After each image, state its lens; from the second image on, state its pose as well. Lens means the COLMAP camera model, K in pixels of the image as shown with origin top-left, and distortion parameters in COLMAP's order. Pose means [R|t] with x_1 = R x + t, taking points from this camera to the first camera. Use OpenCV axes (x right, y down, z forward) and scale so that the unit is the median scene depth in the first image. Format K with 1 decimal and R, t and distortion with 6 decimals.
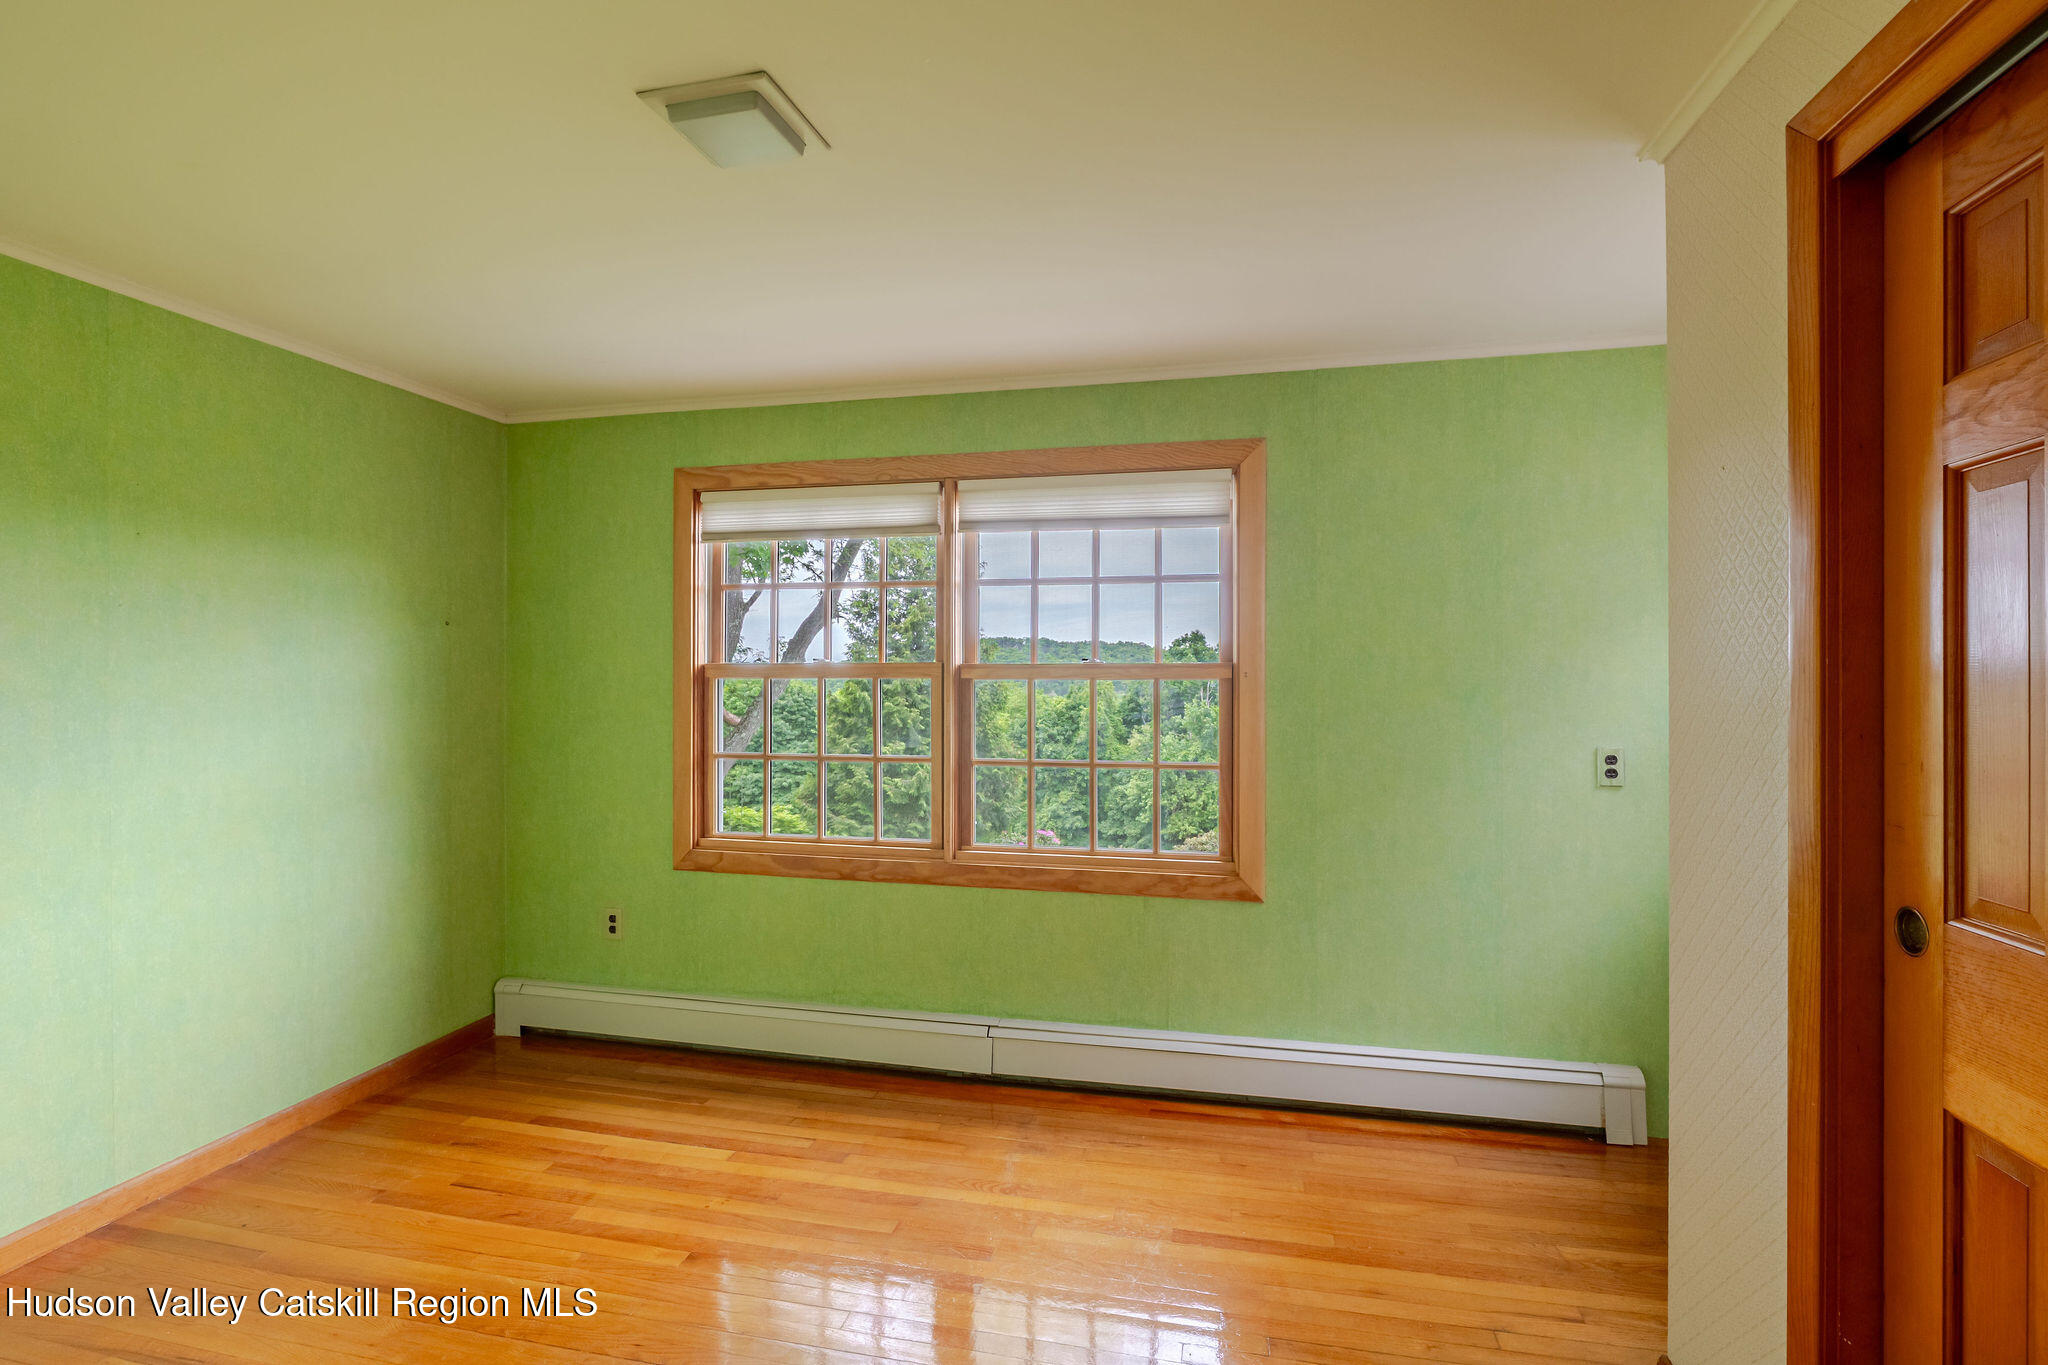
lens RADIAL K [[981.7, 0, 1017.0], [0, 981.7, 682.9], [0, 0, 1]] dist [-0.002007, -0.000071]
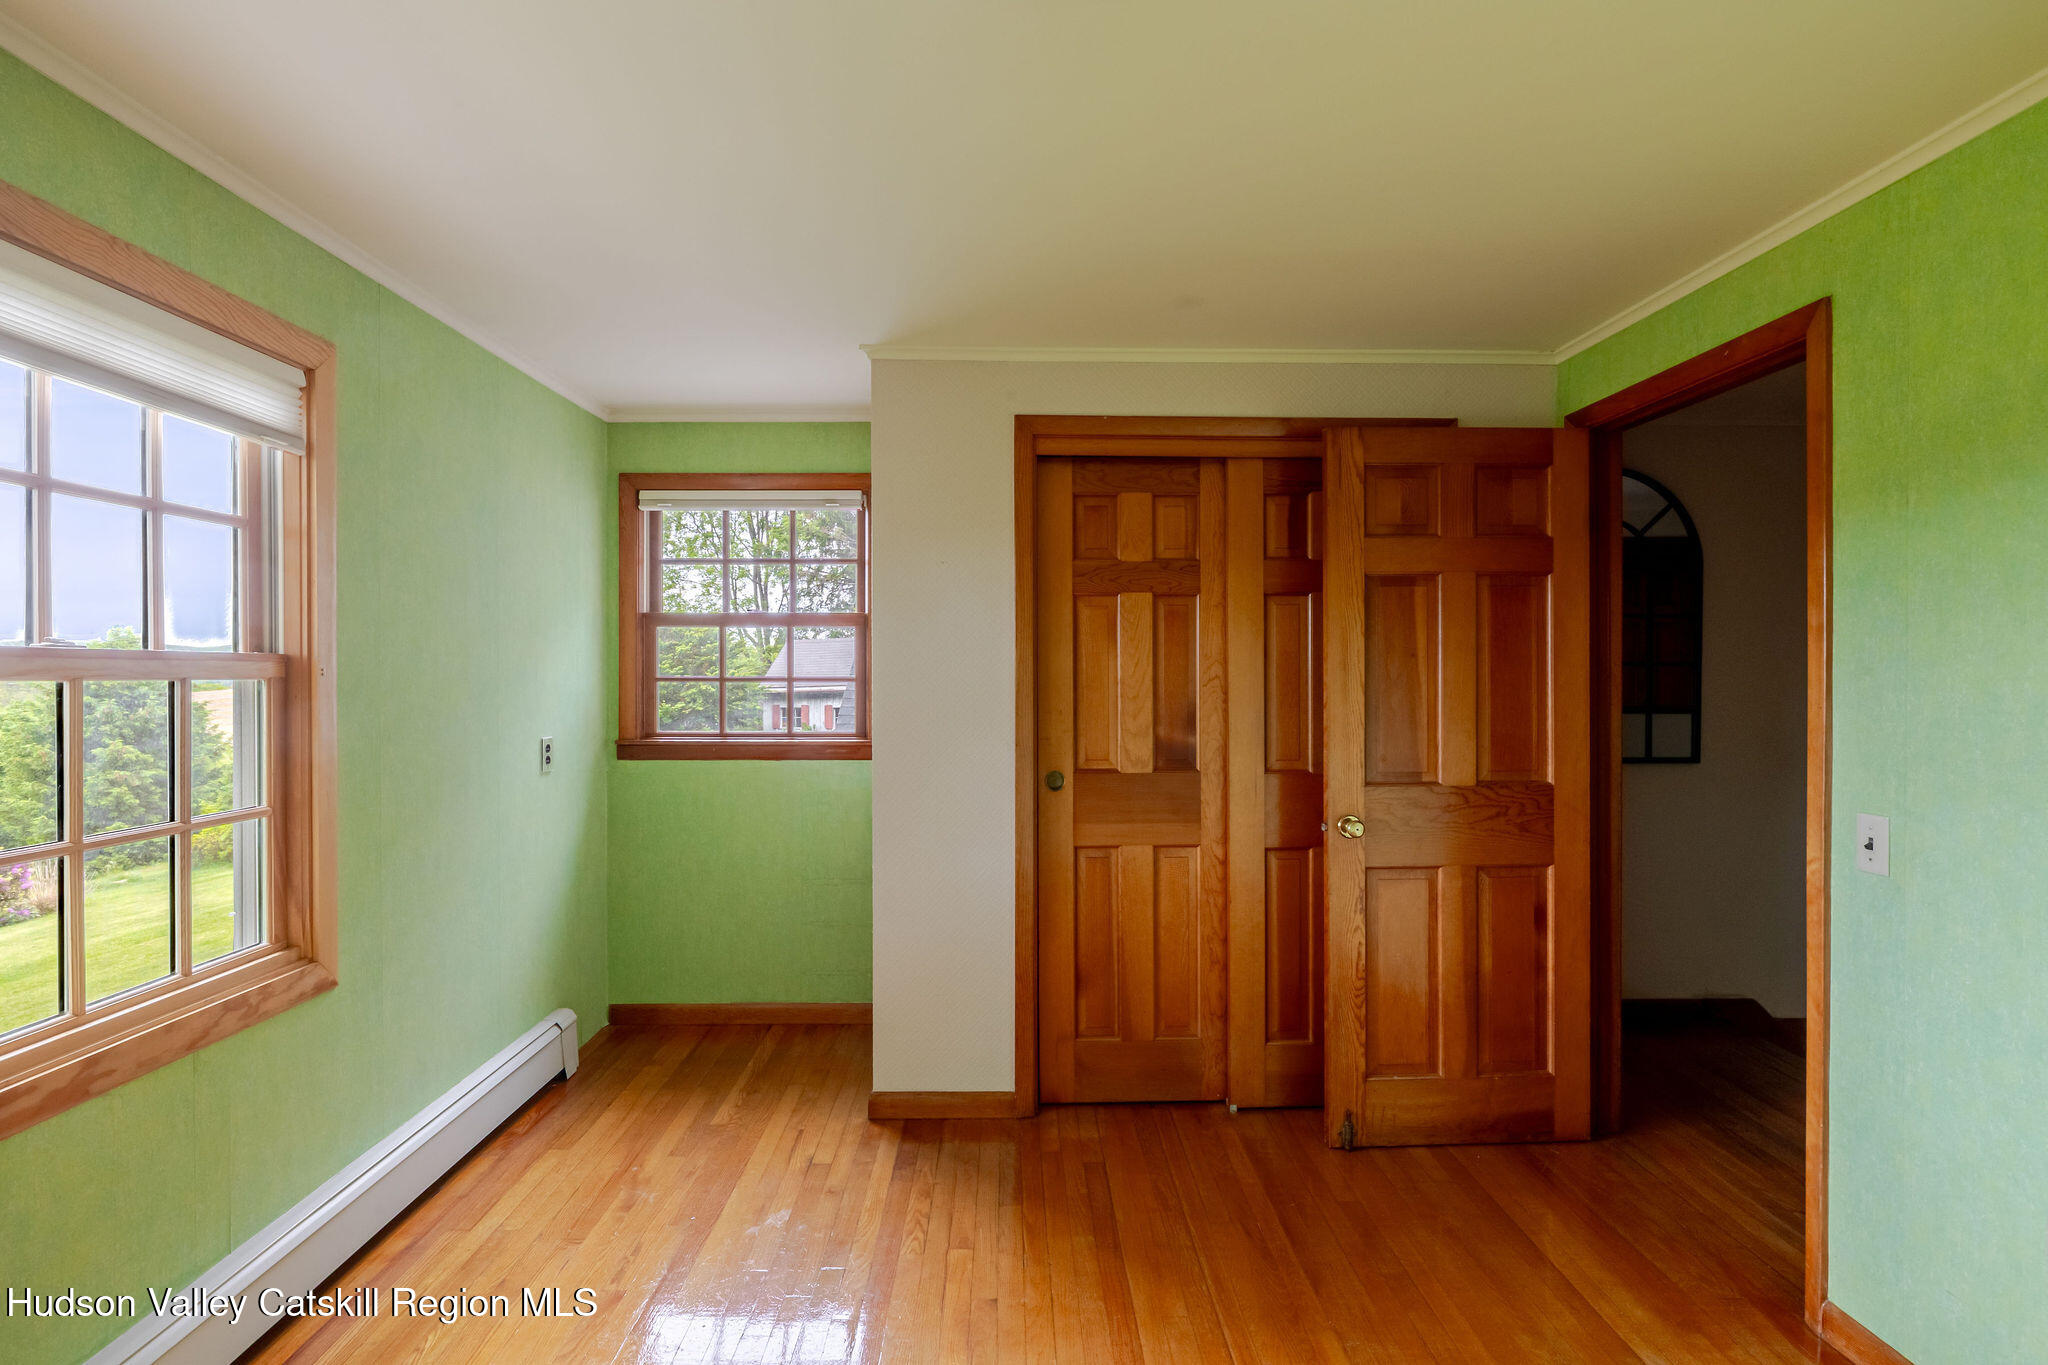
lens RADIAL K [[927.8, 0, 1035.5], [0, 927.8, 679.5], [0, 0, 1]] dist [-0.003251, 0.000913]
pose [[-0.239588, -0.004680, 0.970863, -0.527666], [0.005133, 0.999968, 0.006087, -0.004209], [-0.970861, 0.006442, -0.239557, 0.651754]]
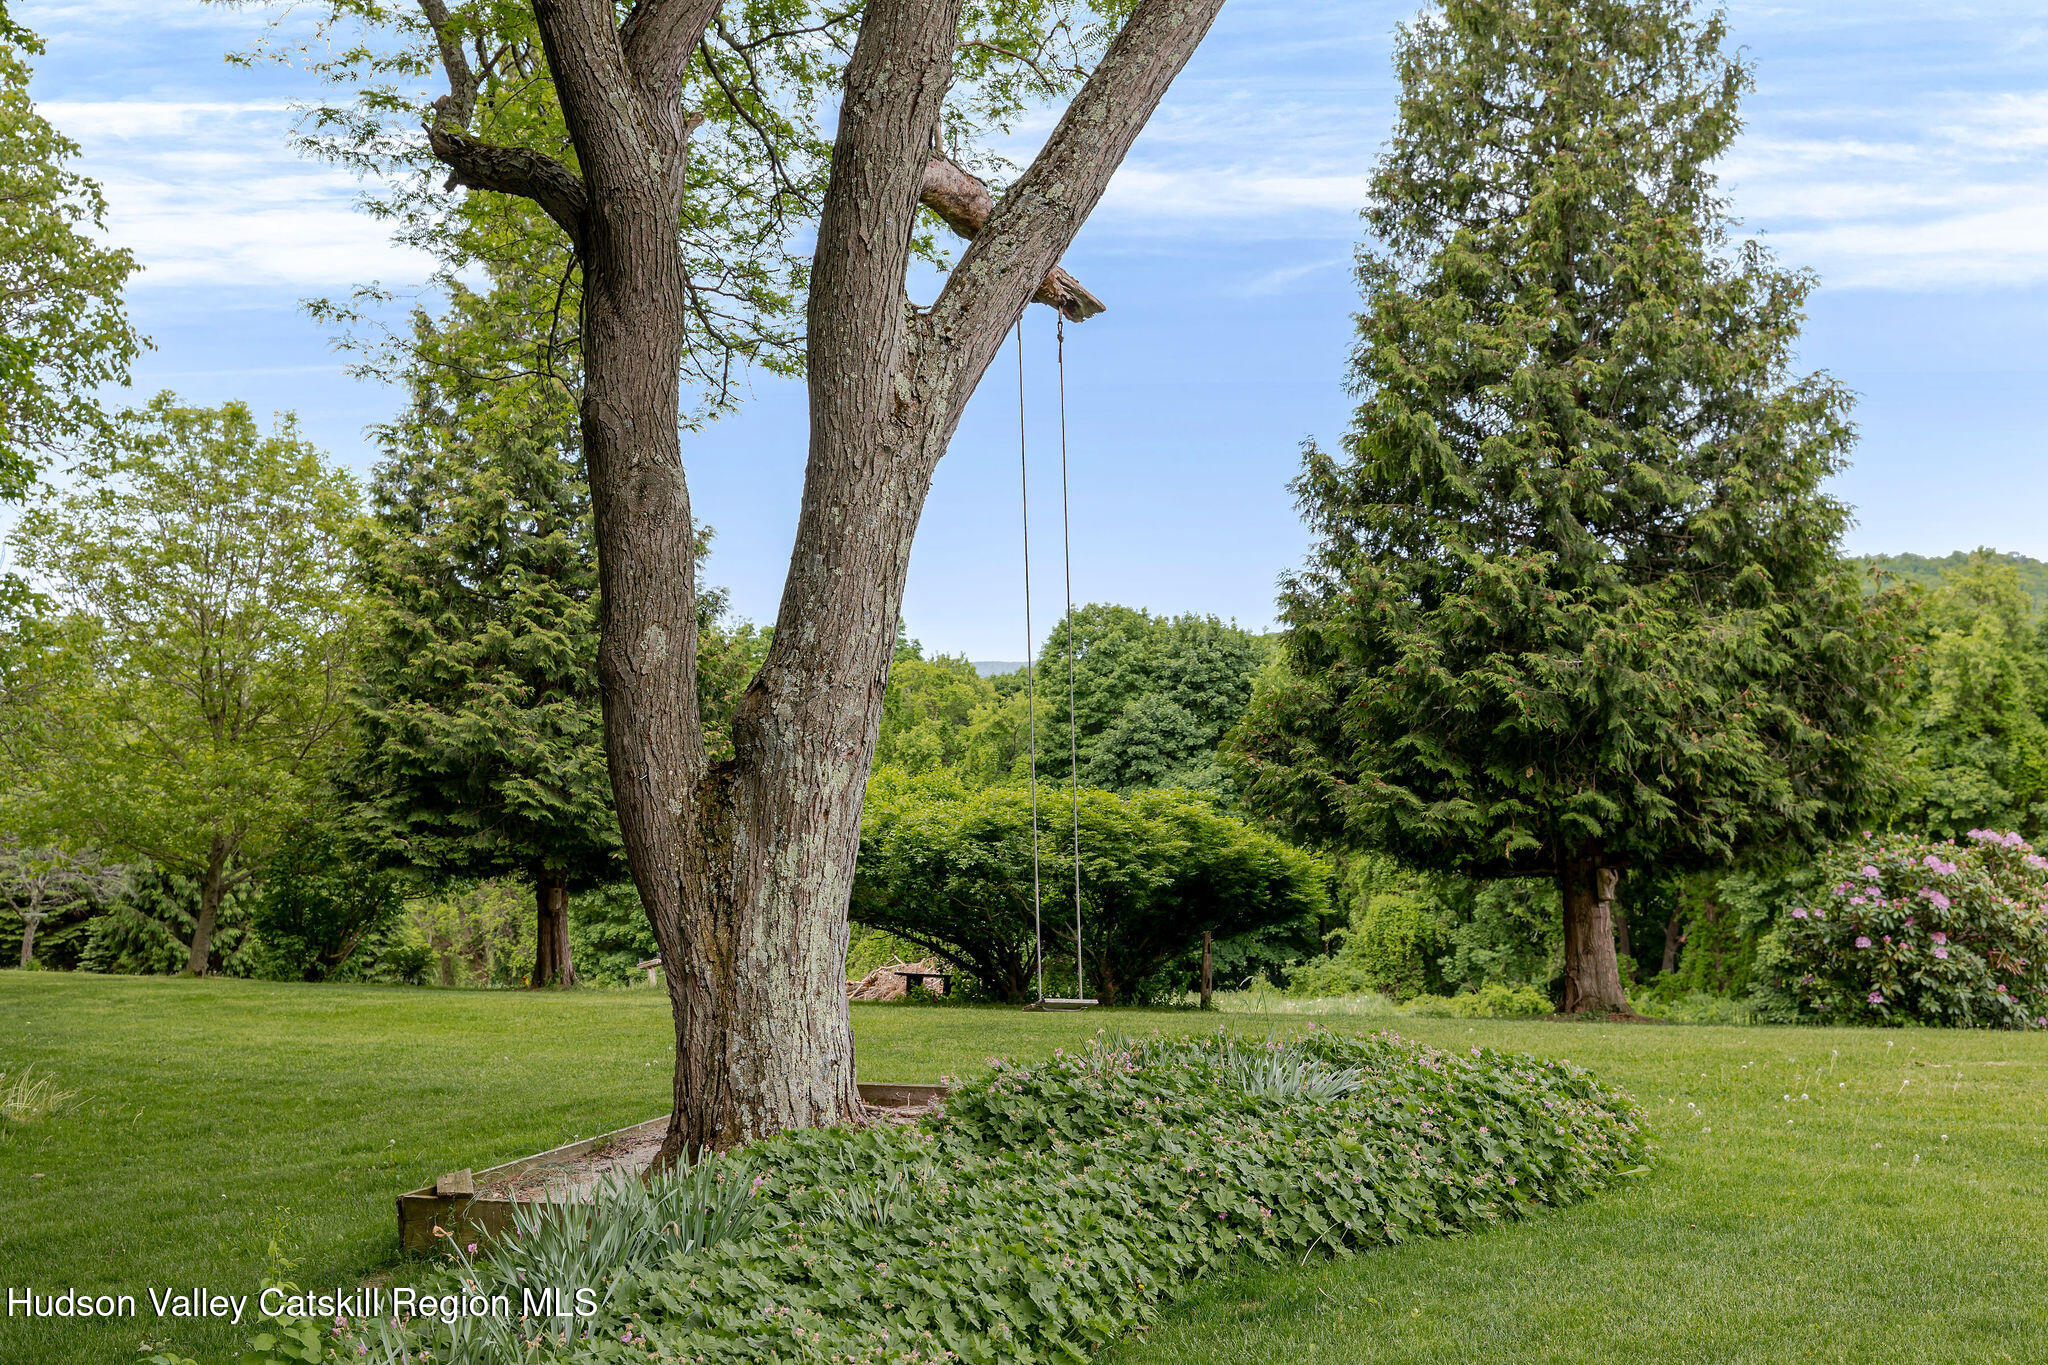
lens RADIAL K [[2128.4, 0, 1024.0], [0, 2128.4, 682.5], [0, 0, 1]] dist [-0.000141, 0.005599]
pose [[0.953851, -0.036545, -0.298049, -0.028094], [0.035290, 0.999331, -0.009592, 0.041583], [0.298200, -0.001369, 0.954502, 0.104719]]
